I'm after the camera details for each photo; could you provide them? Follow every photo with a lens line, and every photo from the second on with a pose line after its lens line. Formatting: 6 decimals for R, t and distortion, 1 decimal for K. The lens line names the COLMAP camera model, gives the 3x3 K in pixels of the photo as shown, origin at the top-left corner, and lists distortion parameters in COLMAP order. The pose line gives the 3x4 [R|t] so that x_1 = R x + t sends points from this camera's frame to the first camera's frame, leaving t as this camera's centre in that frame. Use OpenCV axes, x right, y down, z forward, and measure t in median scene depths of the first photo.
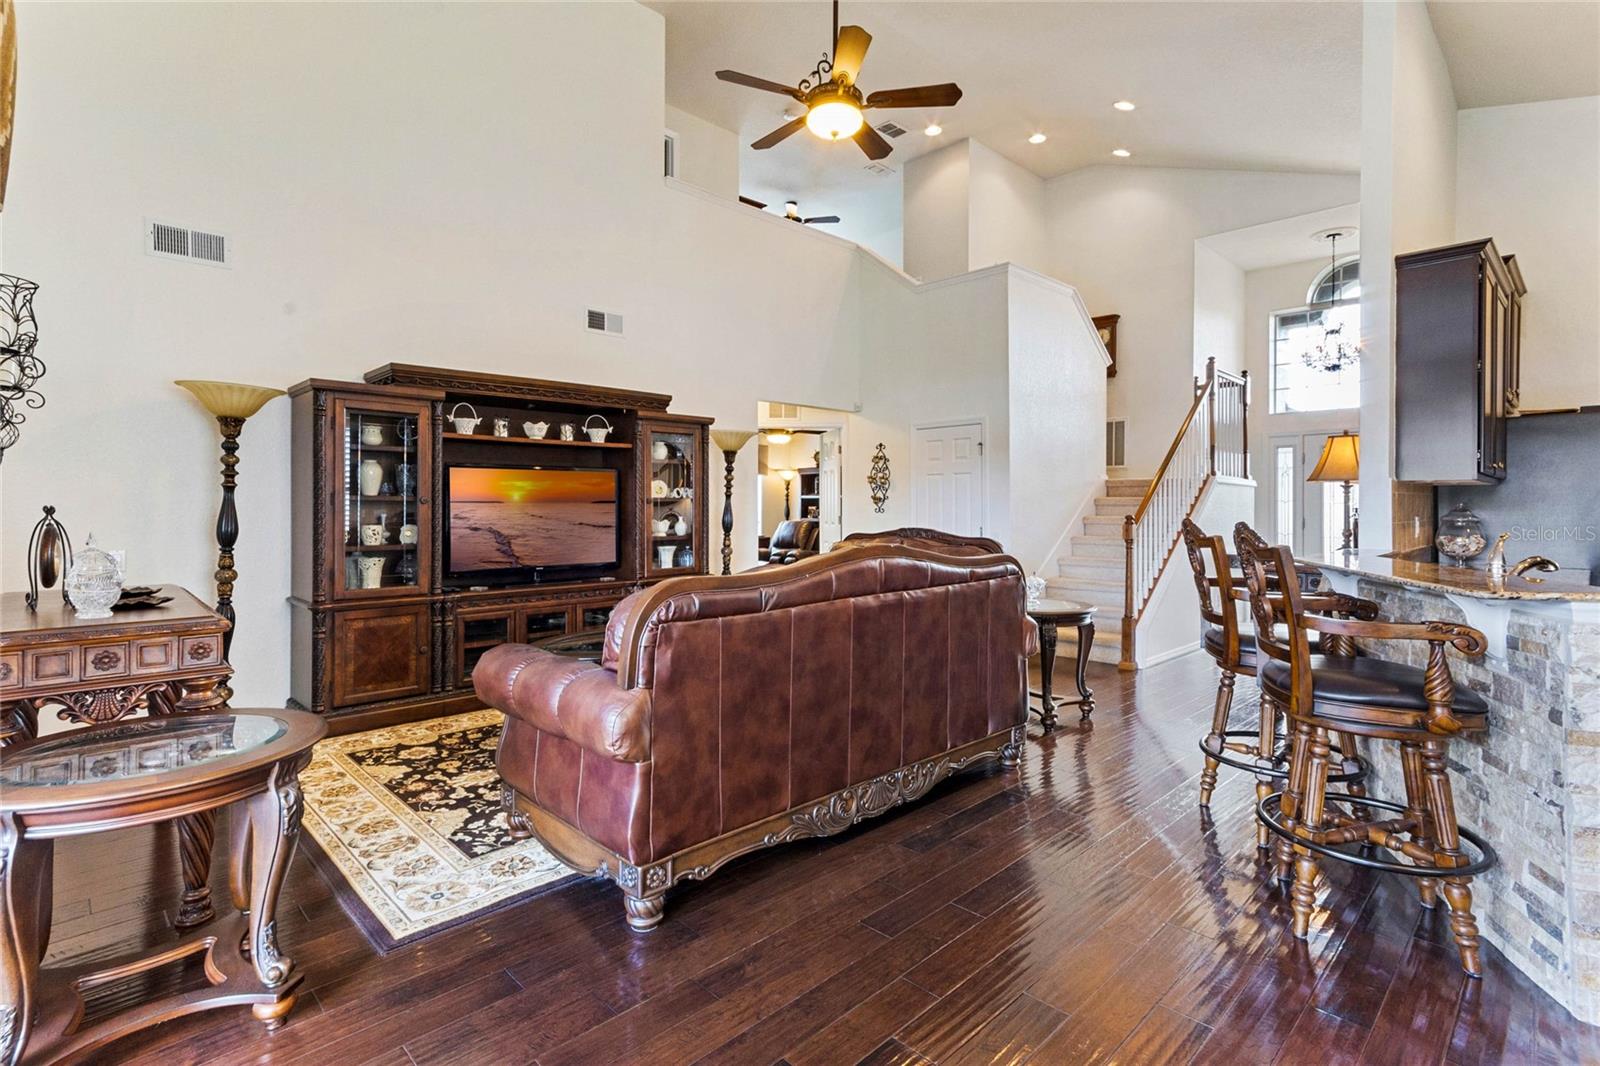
lens RADIAL K [[772.6, 0, 804.9], [0, 772.6, 508.6], [0, 0, 1]] dist [-0.002711, 0.013743]
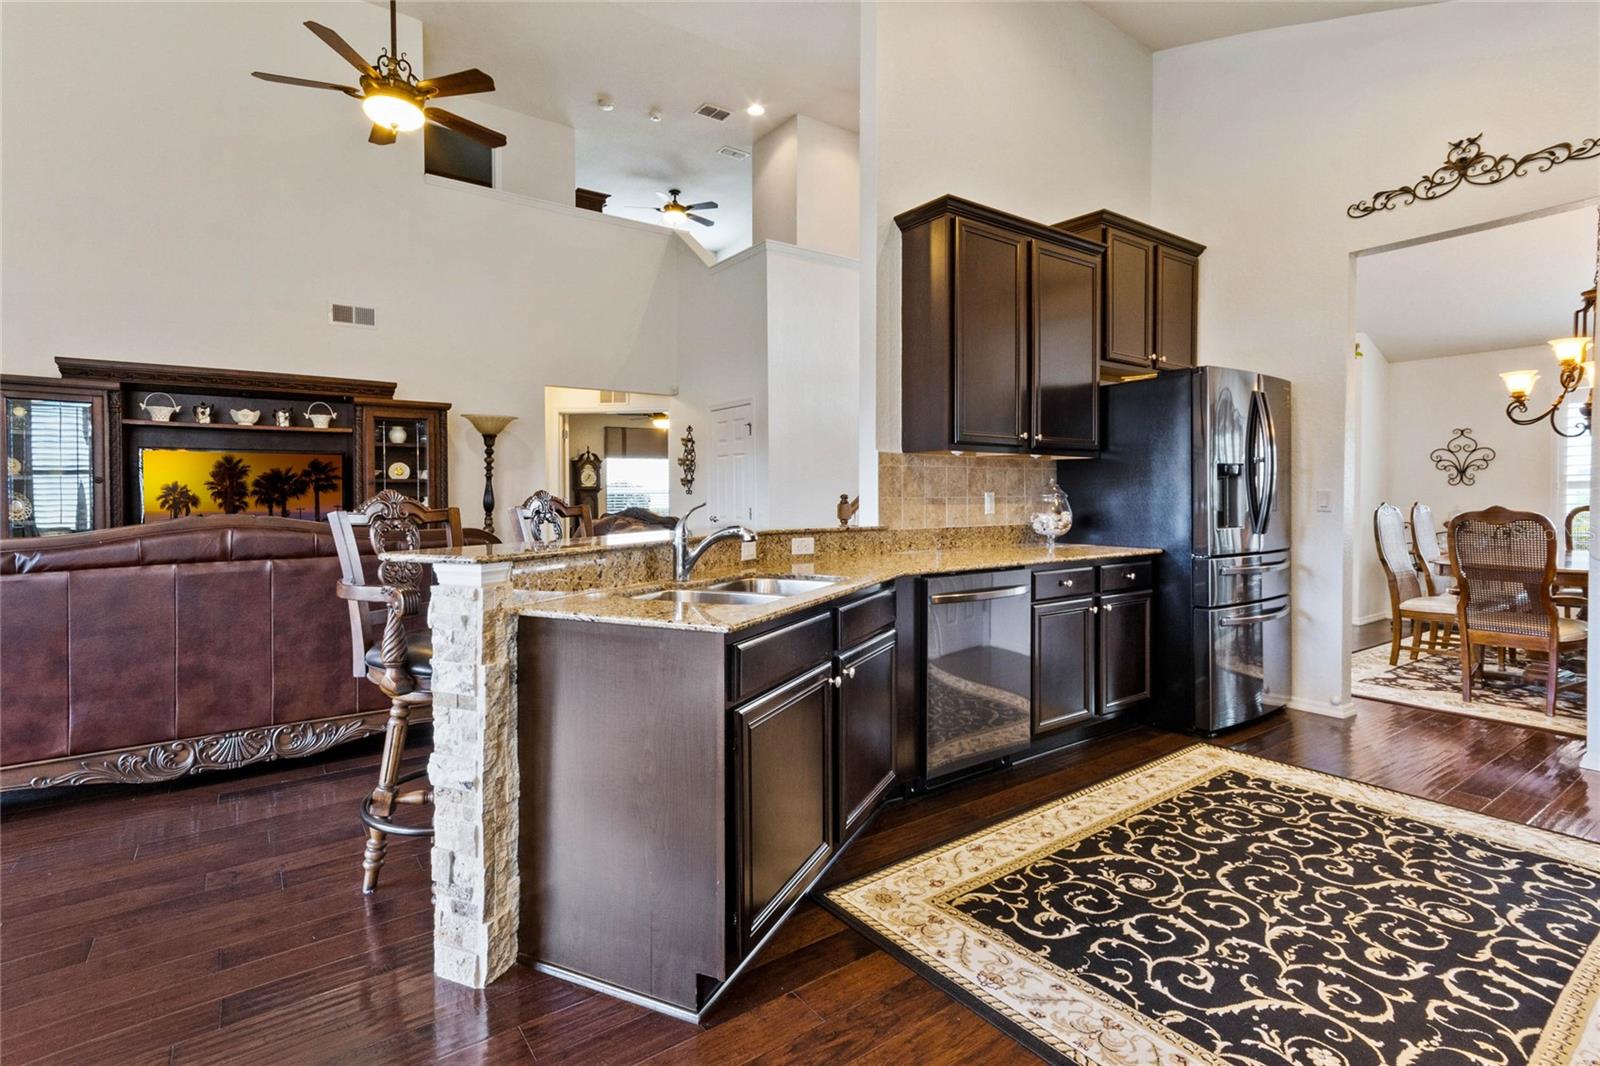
lens RADIAL K [[772.6, 0, 804.9], [0, 772.6, 508.6], [0, 0, 1]] dist [-0.002711, 0.013743]
pose [[0.989209, 0.000737, -0.146508, 0.712622], [0.001491, 0.999885, 0.015096, 0.015491], [0.146502, -0.015151, 0.989094, 0.040507]]
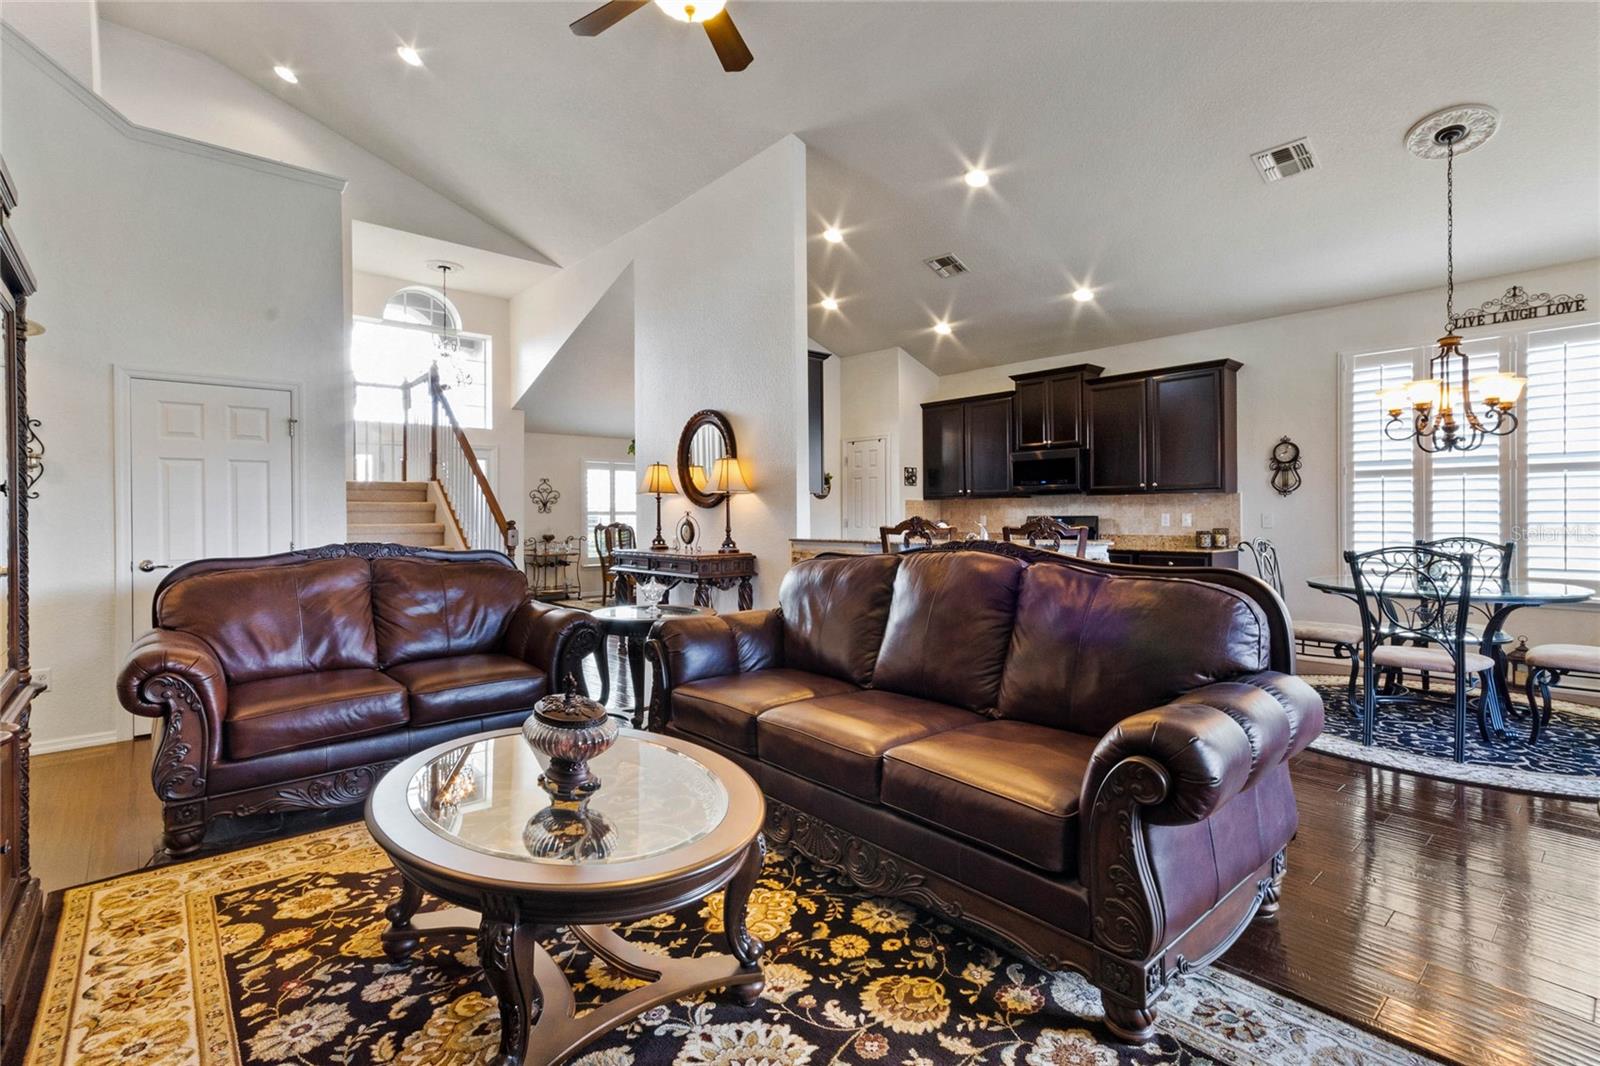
lens RADIAL K [[744.7, 0, 801.0], [0, 744.7, 514.5], [0, 0, 1]] dist [-0.003270, 0.006606]
pose [[0.055516, -0.001424, 0.998457, -0.650789], [0.009339, 0.999956, 0.000907, 0.004815], [-0.998414, 0.009274, 0.055527, 0.824638]]
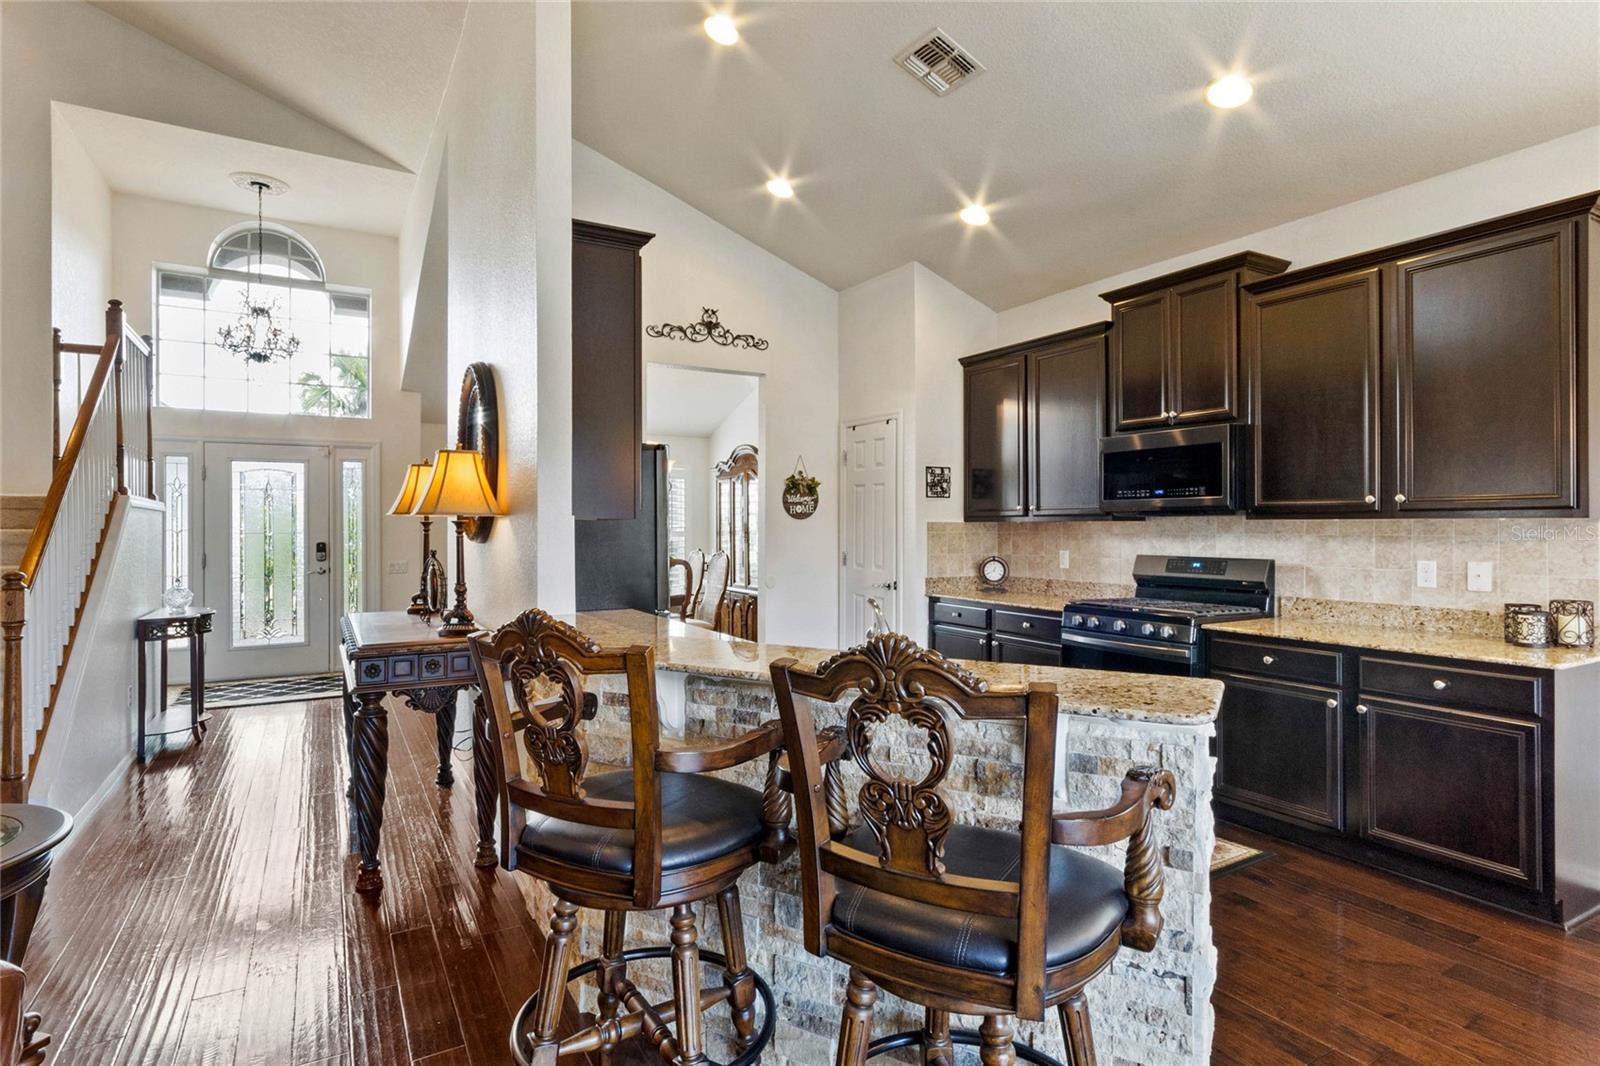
lens RADIAL K [[826.8, 0, 802.2], [0, 826.8, 526.3], [0, 0, 1]] dist [0.001221, 0.000999]
pose [[0.249634, -0.003847, 0.968333, 0.044740], [0.005047, 0.999984, 0.002671, -0.027509], [-0.968327, 0.004220, 0.249649, 0.524361]]
